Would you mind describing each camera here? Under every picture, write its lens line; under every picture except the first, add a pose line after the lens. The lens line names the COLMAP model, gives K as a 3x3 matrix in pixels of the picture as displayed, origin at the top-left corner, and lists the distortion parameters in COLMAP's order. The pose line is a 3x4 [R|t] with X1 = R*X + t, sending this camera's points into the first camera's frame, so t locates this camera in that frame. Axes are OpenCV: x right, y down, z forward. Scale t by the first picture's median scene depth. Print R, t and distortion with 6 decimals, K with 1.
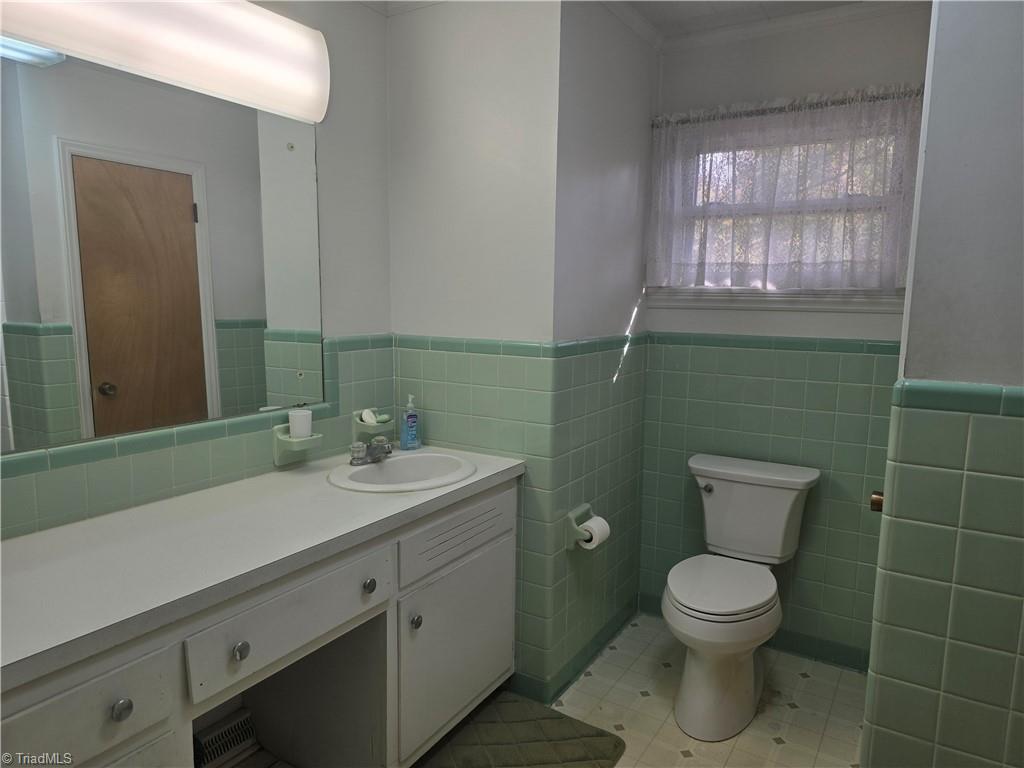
lens RADIAL K [[681.3, 0, 512.8], [0, 681.3, 399.3], [0, 0, 1]] dist [0.007865, 0.000771]
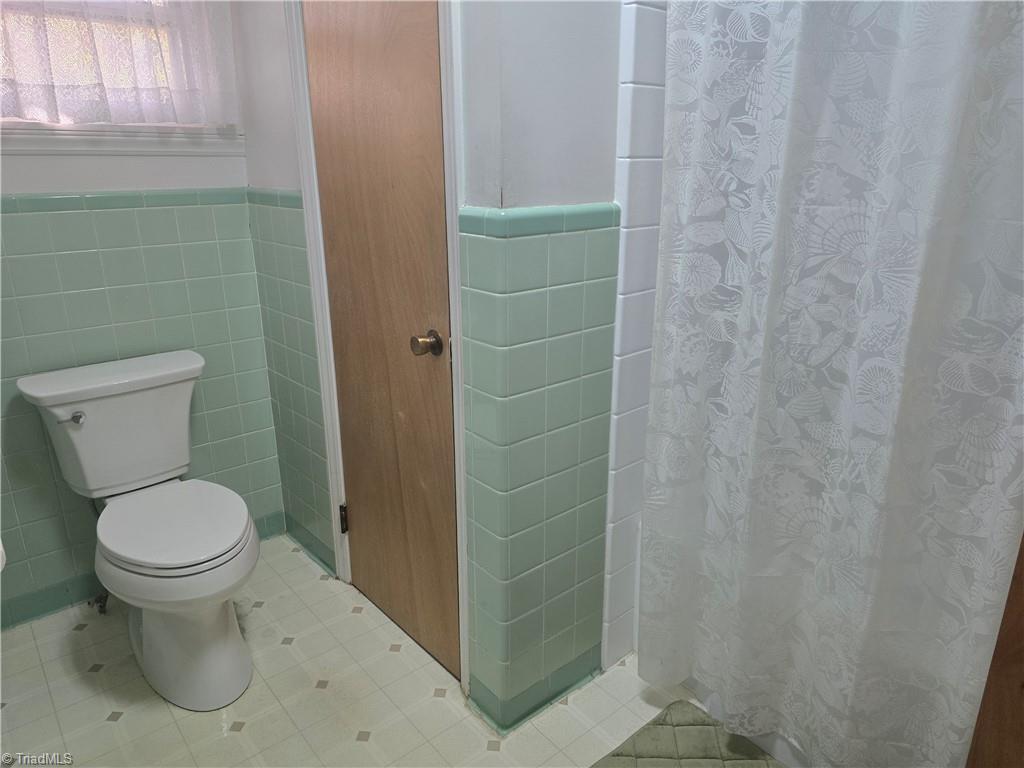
lens RADIAL K [[690.9, 0, 512.0], [0, 690.9, 384.0], [0, 0, 1]] dist [0.000141, -0.001695]
pose [[0.305371, -0.312310, 0.899562, -0.211444], [0.151110, 0.948609, 0.278041, -0.034059], [-0.940167, 0.051027, 0.336871, 0.335870]]
